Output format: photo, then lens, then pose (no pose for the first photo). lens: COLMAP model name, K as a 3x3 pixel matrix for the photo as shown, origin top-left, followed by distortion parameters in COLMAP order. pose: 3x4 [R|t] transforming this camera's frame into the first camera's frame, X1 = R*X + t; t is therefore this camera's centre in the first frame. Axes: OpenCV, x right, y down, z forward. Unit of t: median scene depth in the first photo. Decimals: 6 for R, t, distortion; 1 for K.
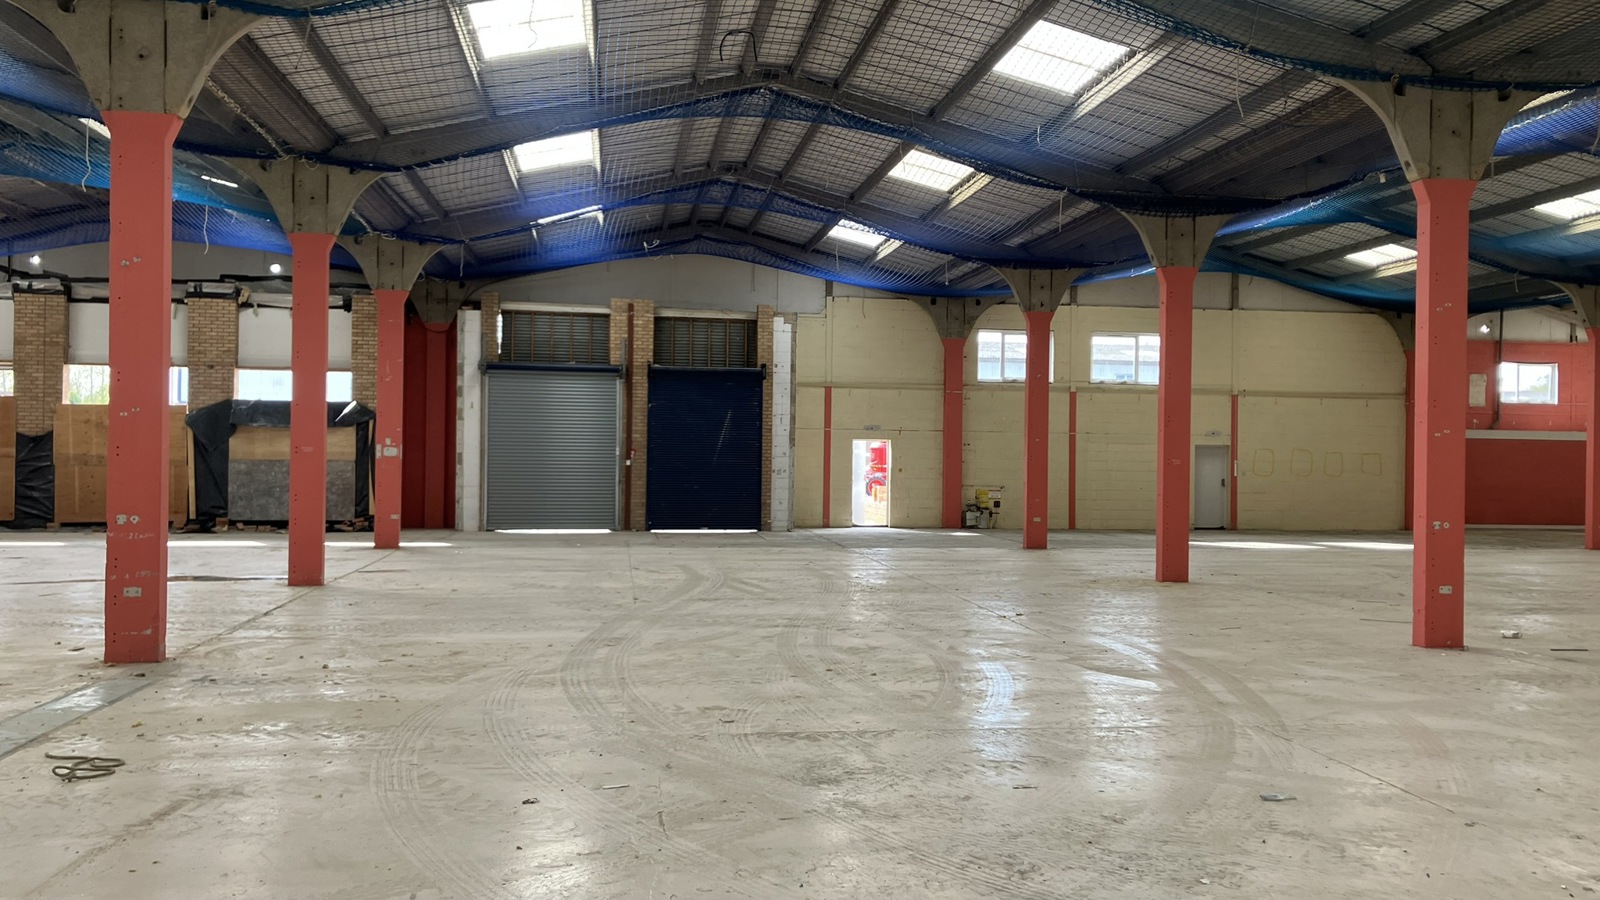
lens RADIAL K [[1309.8, 0, 802.1], [0, 1309.8, 444.9], [0, 0, 1]] dist [0.056842, -0.093471]
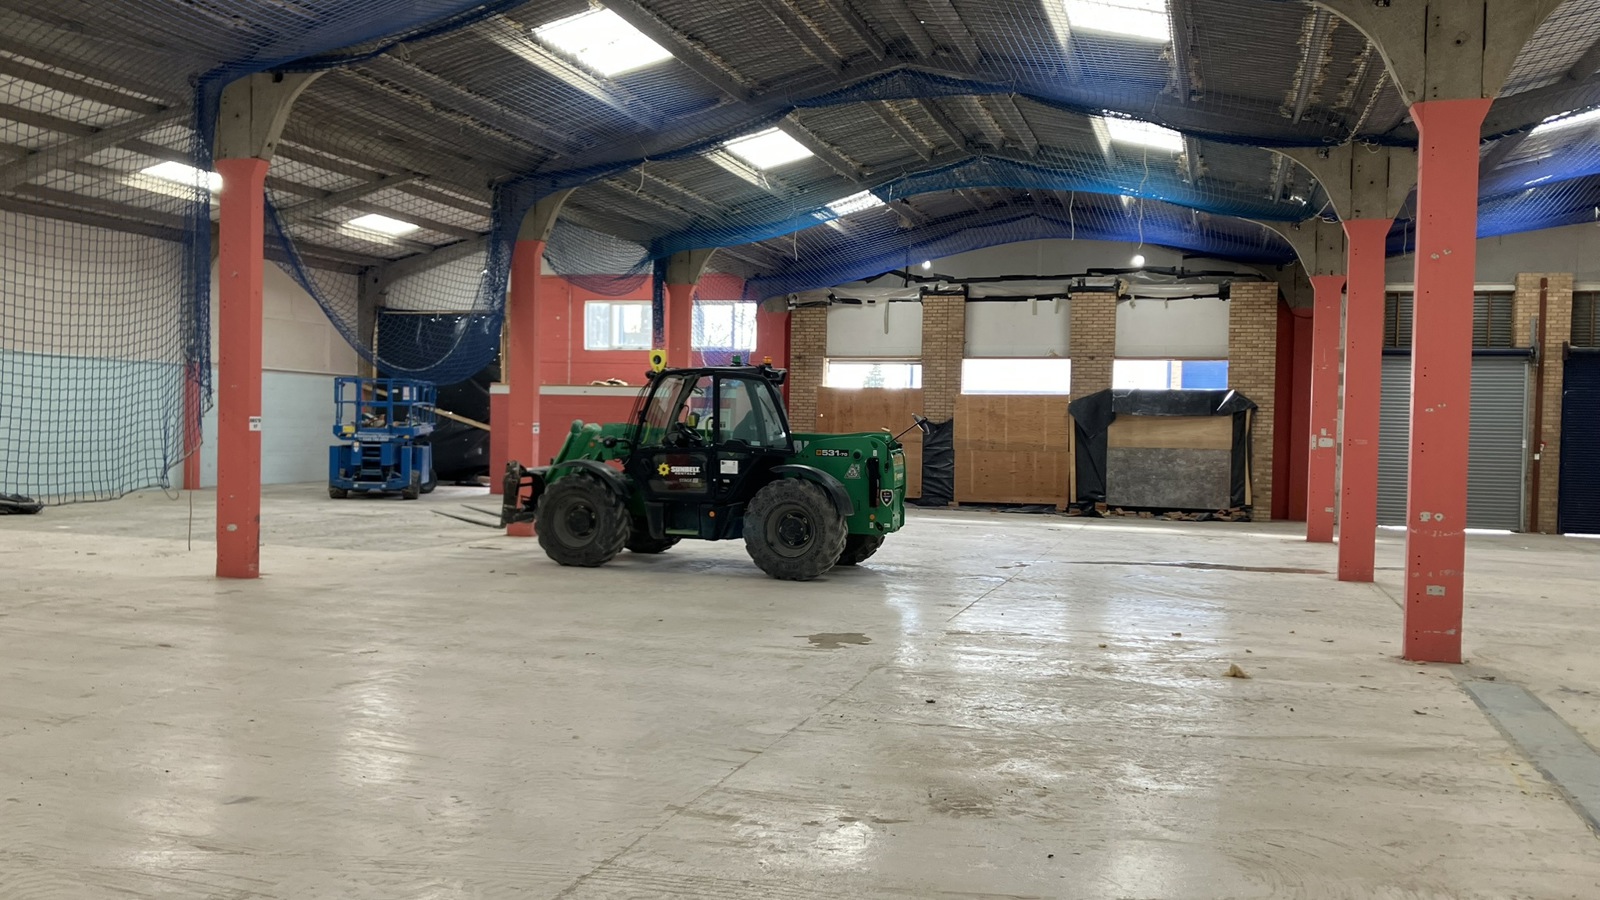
lens RADIAL K [[1309.8, 0, 792.2], [0, 1309.8, 457.1], [0, 0, 1]] dist [0.056842, -0.093471]
pose [[0.884523, 0.018857, -0.466116, -0.170674], [-0.009311, 0.999697, 0.022774, -0.002255], [0.466404, -0.015804, 0.884431, -0.034028]]
